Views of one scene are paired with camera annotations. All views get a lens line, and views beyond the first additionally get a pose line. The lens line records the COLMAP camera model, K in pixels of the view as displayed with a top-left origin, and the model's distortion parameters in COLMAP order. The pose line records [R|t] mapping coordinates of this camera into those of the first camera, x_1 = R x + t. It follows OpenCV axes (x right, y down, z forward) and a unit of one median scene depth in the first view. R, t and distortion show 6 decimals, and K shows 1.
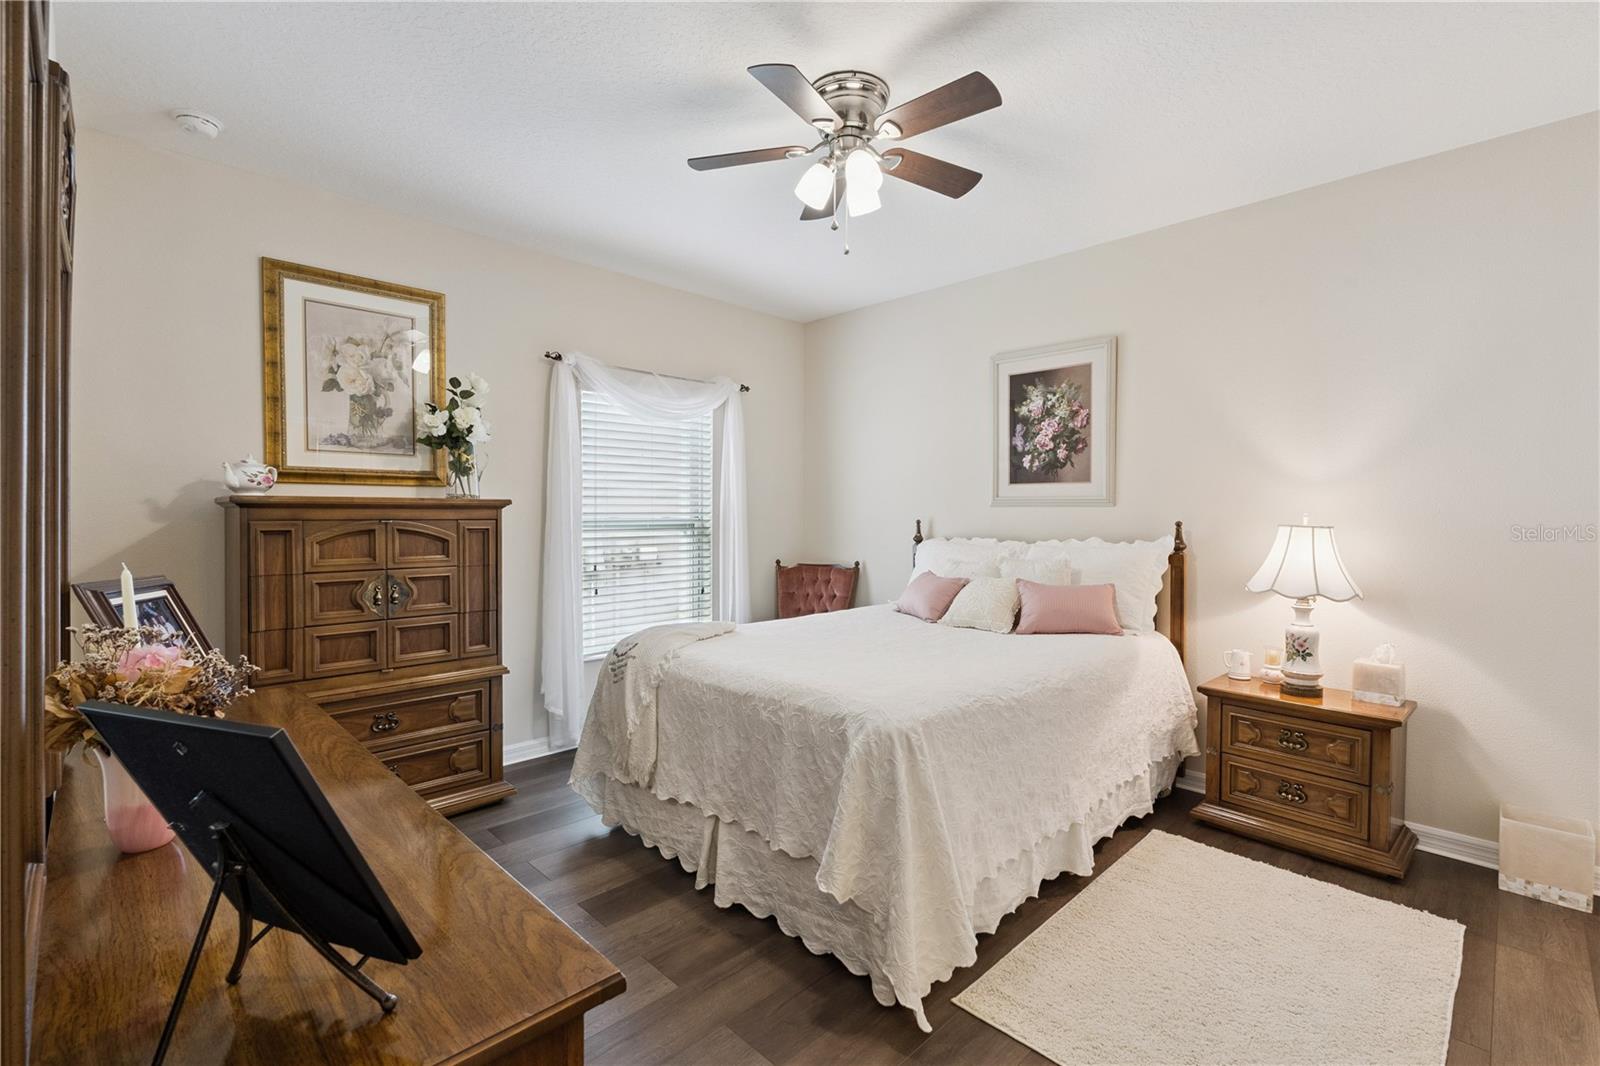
lens RADIAL K [[717.6, 0, 800.0], [0, 717.6, 533.0], [0, 0, 1]] dist [0.002577, 0.000328]
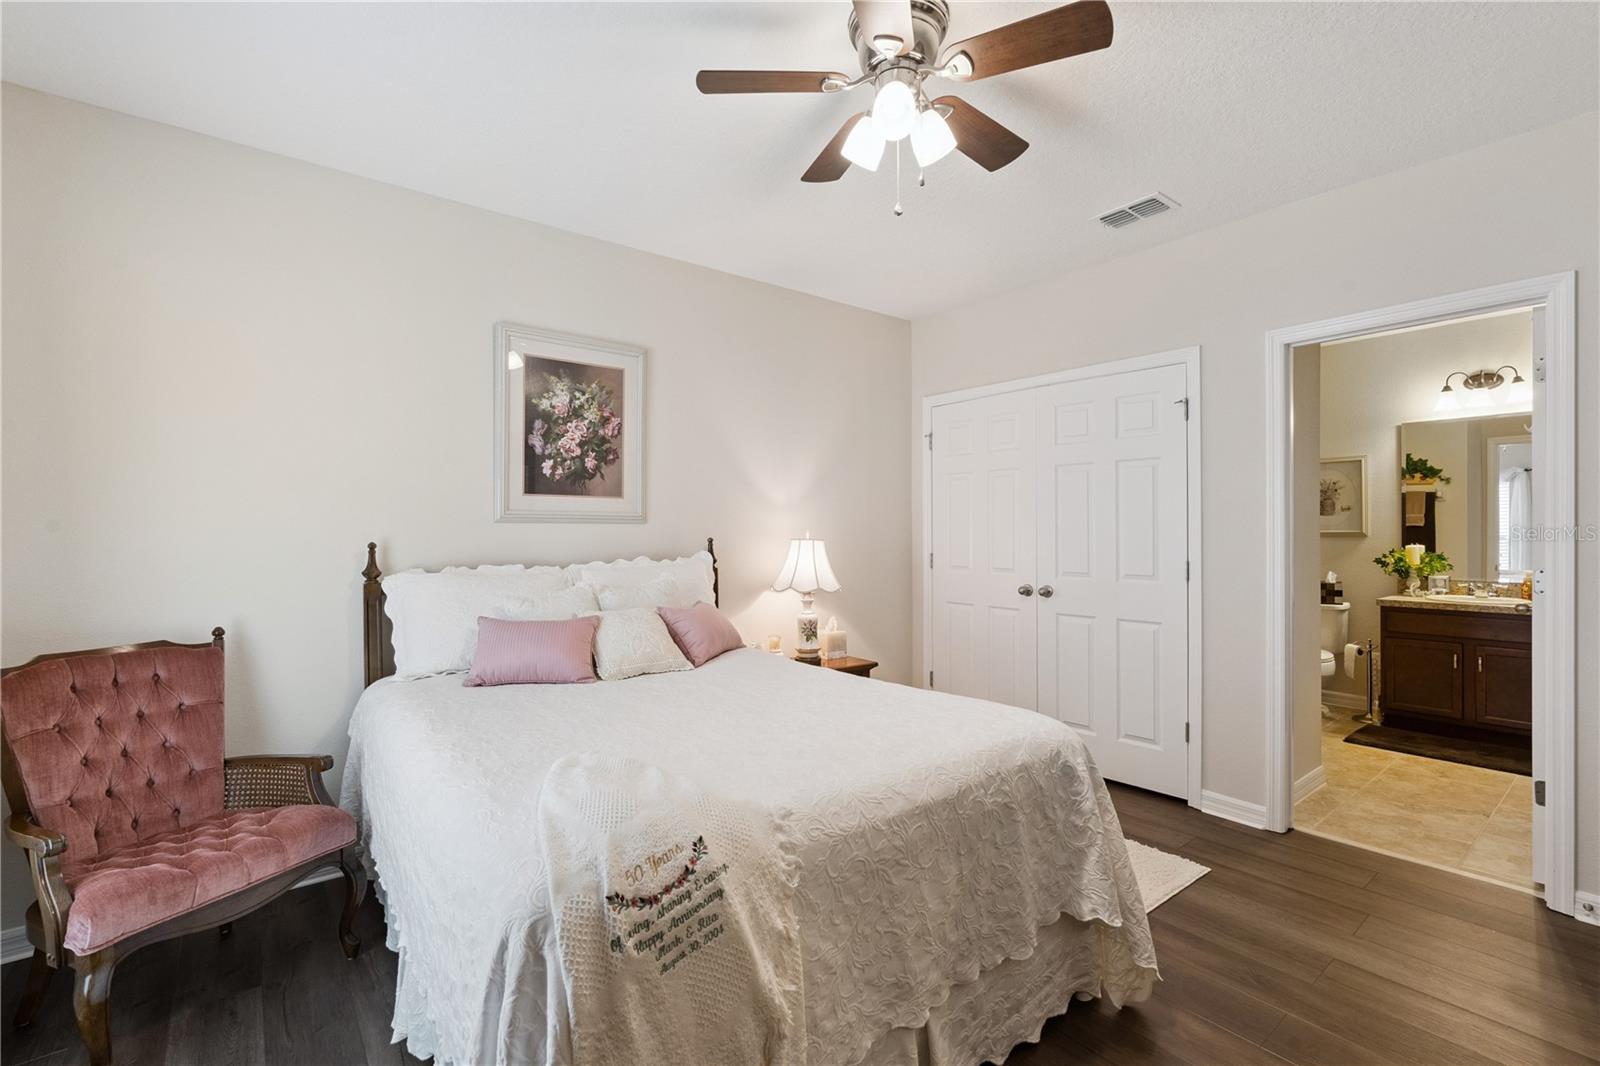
lens RADIAL K [[730.0, 0, 802.5], [0, 730.0, 519.3], [0, 0, 1]] dist [0.000190, -0.000130]
pose [[0.083054, 0.007477, 0.996517, -0.500438], [0.028795, 0.999536, -0.009899, -0.025756], [-0.996129, 0.029517, 0.082800, 0.672955]]
